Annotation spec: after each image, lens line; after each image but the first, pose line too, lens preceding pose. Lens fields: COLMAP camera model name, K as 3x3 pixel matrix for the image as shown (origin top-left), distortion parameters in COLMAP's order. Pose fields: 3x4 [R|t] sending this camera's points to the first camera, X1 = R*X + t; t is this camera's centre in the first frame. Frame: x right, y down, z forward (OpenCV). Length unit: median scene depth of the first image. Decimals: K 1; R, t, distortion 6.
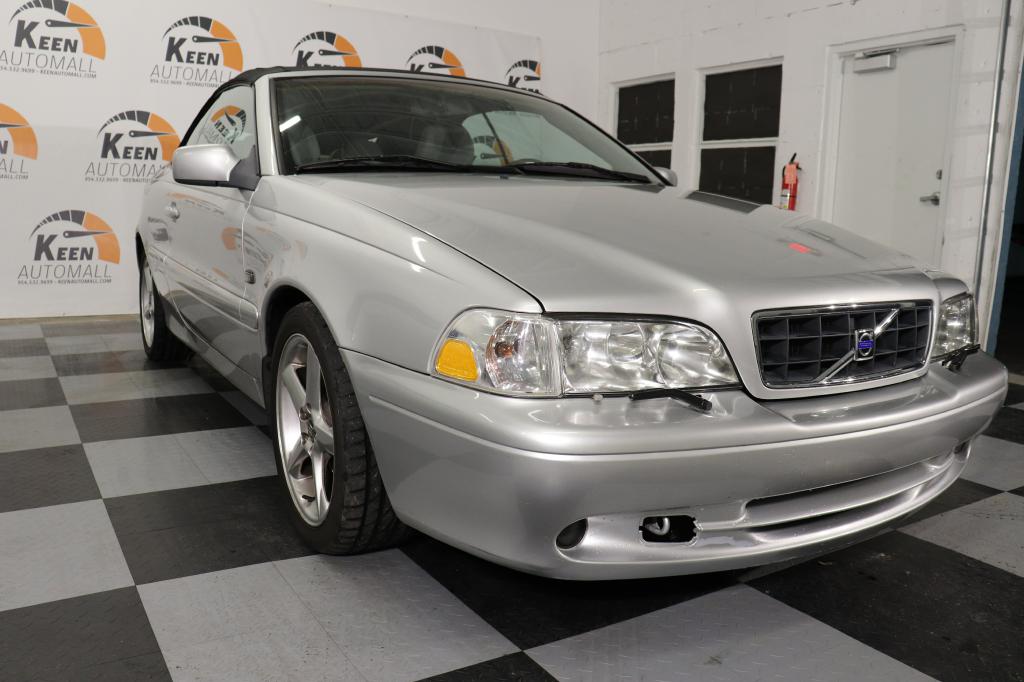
lens RADIAL K [[848.6, 0, 499.0], [0, 848.6, 331.0], [0, 0, 1]] dist [-0.173230, 0.176008]
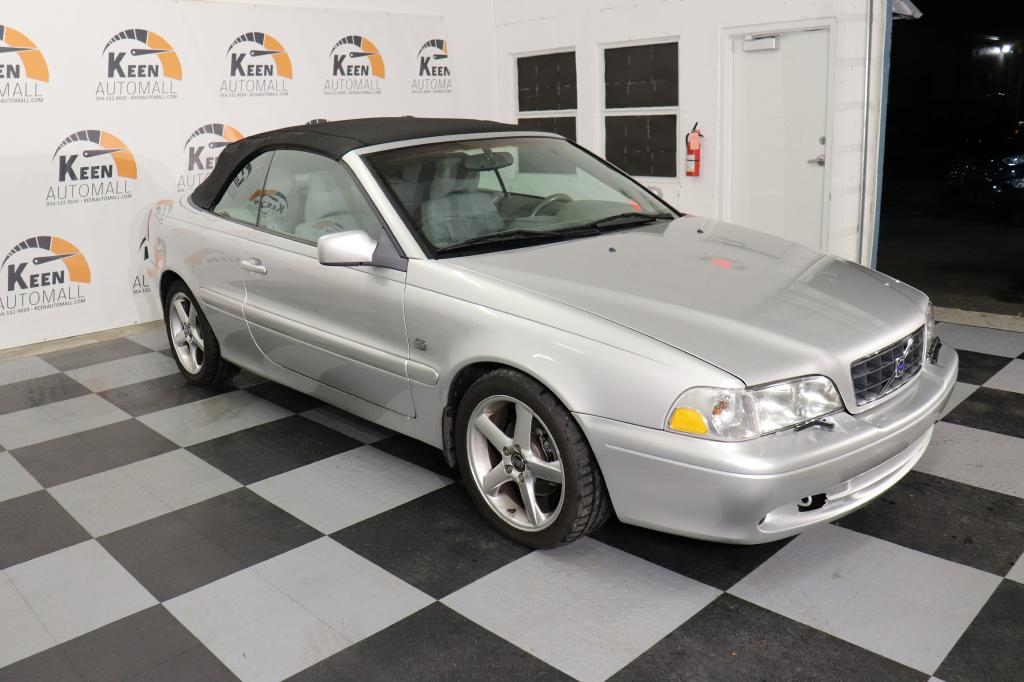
lens RADIAL K [[844.5, 0, 501.9], [0, 844.5, 324.1], [0, 0, 1]] dist [-0.144597, 0.130950]
pose [[0.975232, -0.117626, 0.187314, -0.164740], [0.100340, 0.989989, 0.099266, -0.083334], [-0.197115, -0.078012, 0.977272, -0.105648]]
